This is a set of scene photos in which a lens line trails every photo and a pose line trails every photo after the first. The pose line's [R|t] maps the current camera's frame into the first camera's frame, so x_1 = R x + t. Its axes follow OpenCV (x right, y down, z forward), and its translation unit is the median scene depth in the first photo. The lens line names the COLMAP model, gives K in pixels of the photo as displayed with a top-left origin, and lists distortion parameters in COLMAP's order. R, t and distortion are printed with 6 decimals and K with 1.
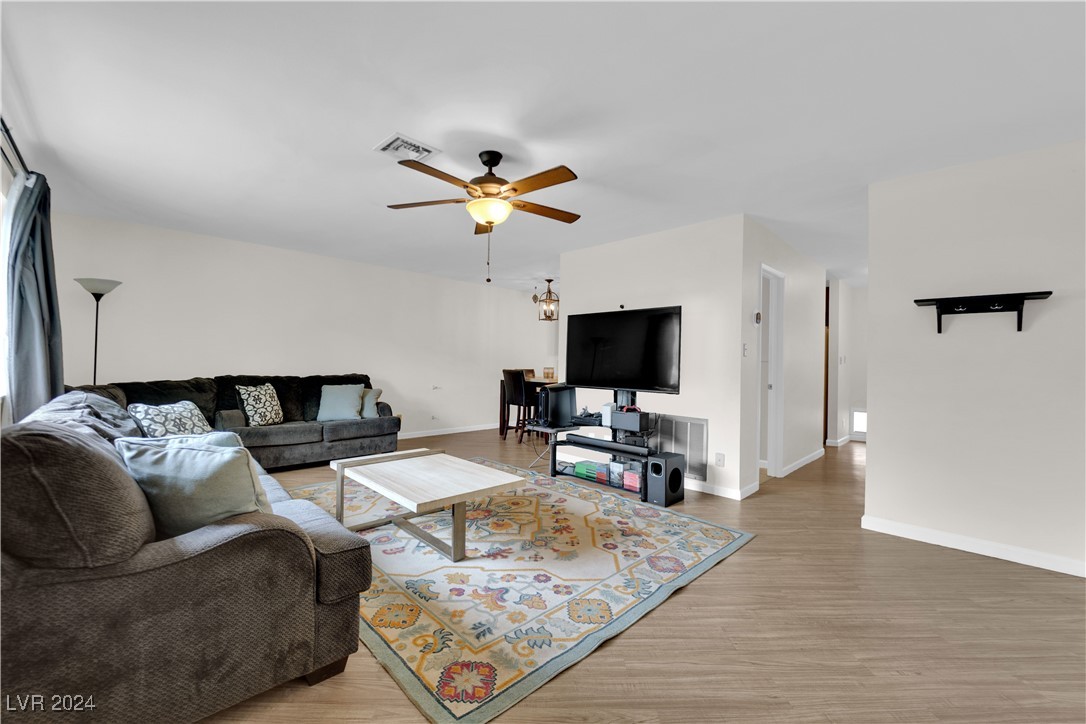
lens RADIAL K [[436.5, 0, 541.9], [0, 436.5, 356.9], [0, 0, 1]] dist [-0.011880, -0.002493]
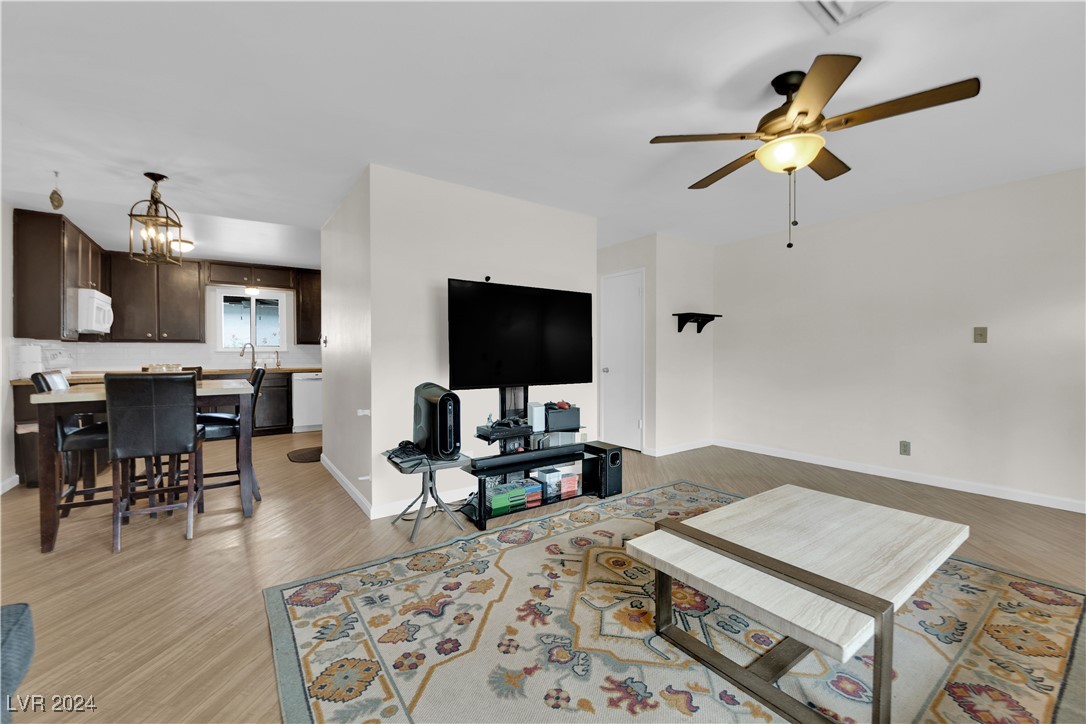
lens RADIAL K [[436.5, 0, 544.8], [0, 436.5, 360.4], [0, 0, 1]] dist [-0.011880, -0.002493]
pose [[0.156031, -0.035711, 0.987106, -0.753297], [-0.009219, 0.999250, 0.037607, -0.000825], [-0.987709, -0.014968, 0.155584, 1.044572]]
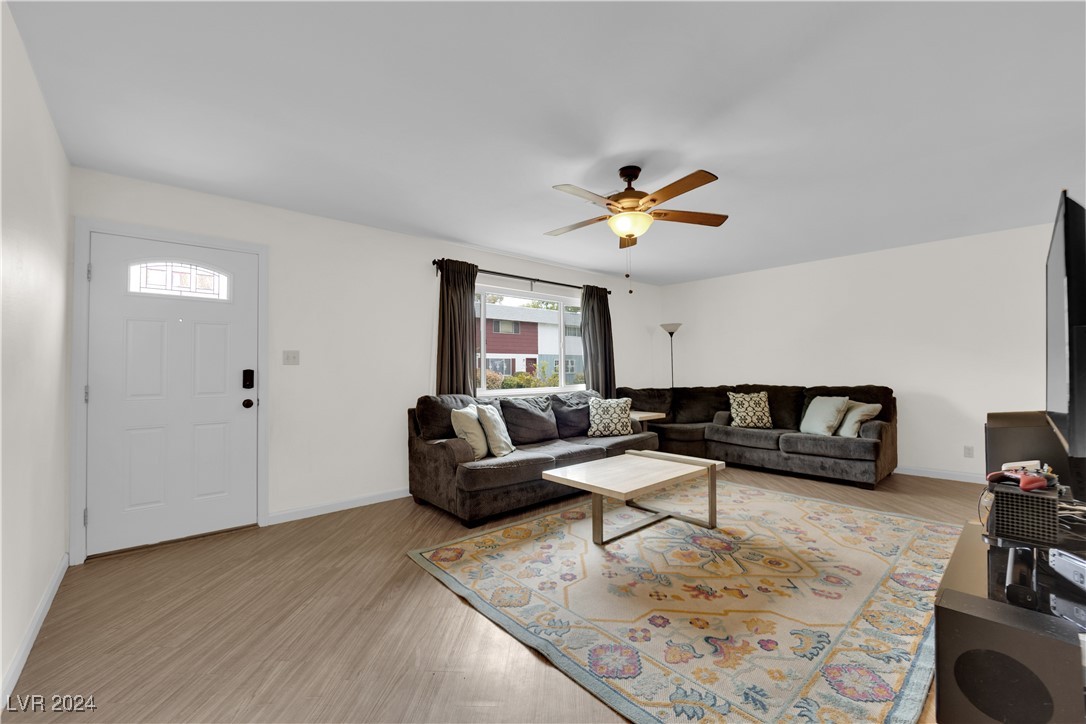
lens RADIAL K [[436.5, 0, 543.5], [0, 436.5, 358.8], [0, 0, 1]] dist [-0.011880, -0.002493]
pose [[-0.052199, -0.042217, -0.997744, 0.726244], [0.022556, 0.998801, -0.043442, 0.016415], [0.998382, -0.024773, -0.051184, 0.676952]]
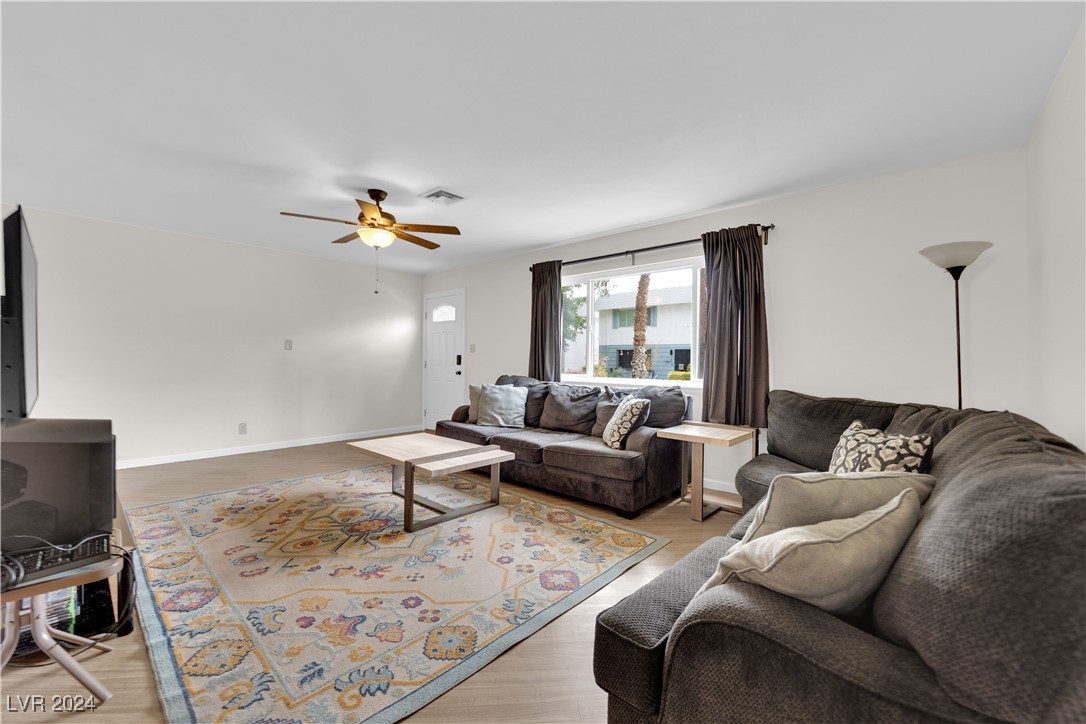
lens RADIAL K [[436.5, 0, 540.4], [0, 436.5, 360.1], [0, 0, 1]] dist [-0.011880, -0.002493]
pose [[-0.998009, -0.026095, -0.057417, -0.424118], [-0.025423, 0.999600, -0.012410, 0.019395], [0.057718, -0.010925, -0.998273, 1.830023]]
